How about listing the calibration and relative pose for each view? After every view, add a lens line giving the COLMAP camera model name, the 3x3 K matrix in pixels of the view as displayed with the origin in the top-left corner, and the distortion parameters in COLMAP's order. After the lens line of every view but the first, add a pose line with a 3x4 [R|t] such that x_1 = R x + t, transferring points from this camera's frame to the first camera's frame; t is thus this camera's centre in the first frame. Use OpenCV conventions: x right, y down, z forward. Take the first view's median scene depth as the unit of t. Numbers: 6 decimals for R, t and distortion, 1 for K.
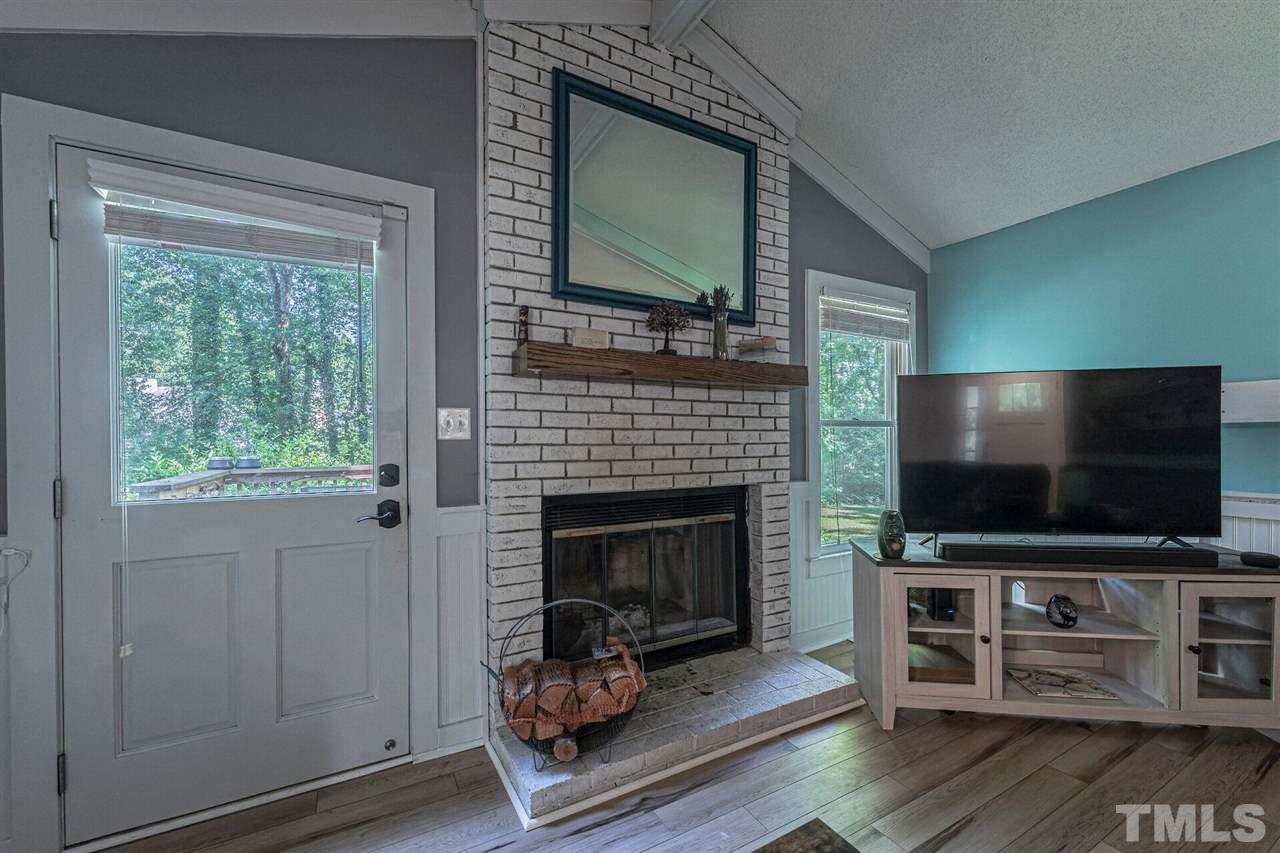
lens RADIAL K [[506.1, 0, 629.9], [0, 506.1, 440.3], [0, 0, 1]] dist [-0.000190, 0.000829]
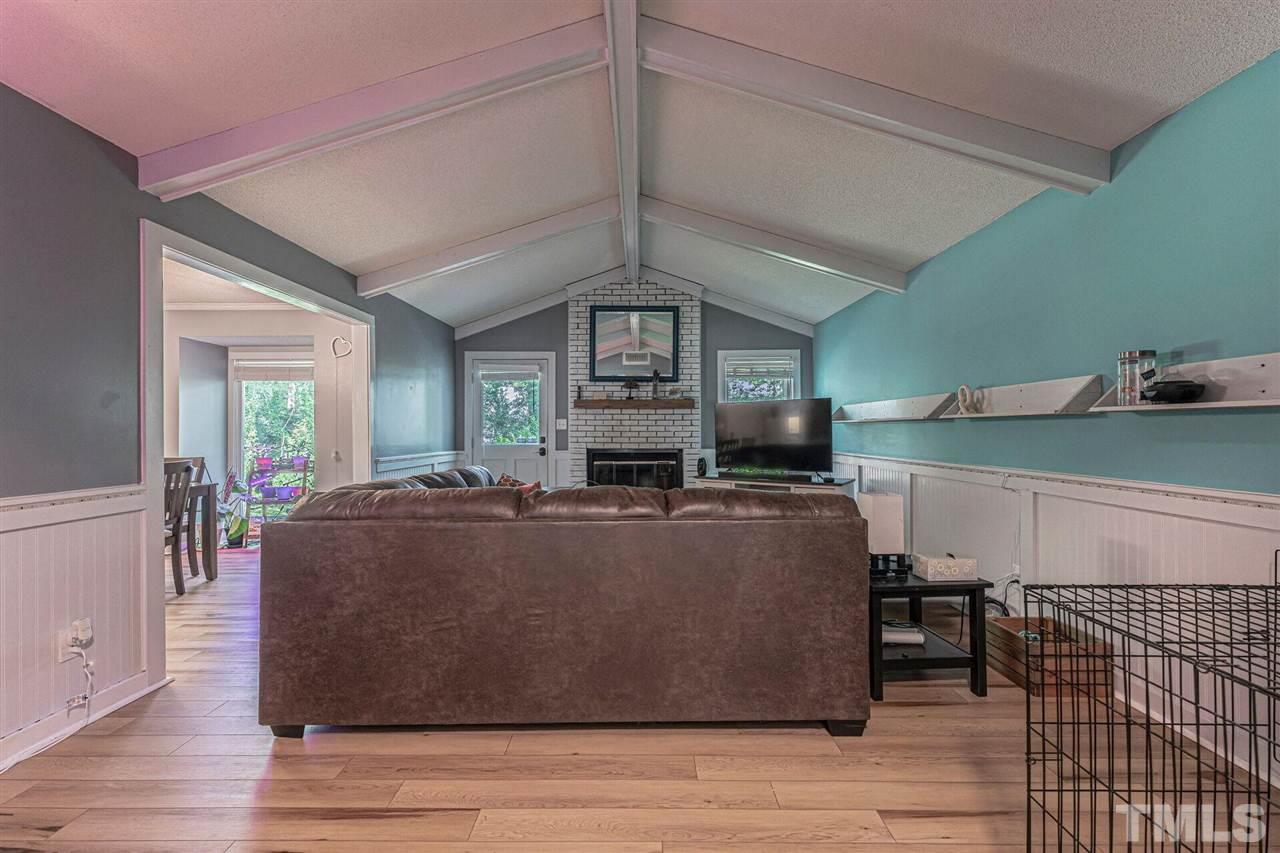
lens RADIAL K [[506.1, 0, 643.9], [0, 506.1, 425.5], [0, 0, 1]] dist [-0.000190, 0.000829]
pose [[0.872109, -0.004762, -0.489289, 1.535019], [-0.003811, 0.999856, -0.016522, 0.023179], [0.489298, 0.016274, 0.871965, -1.396165]]
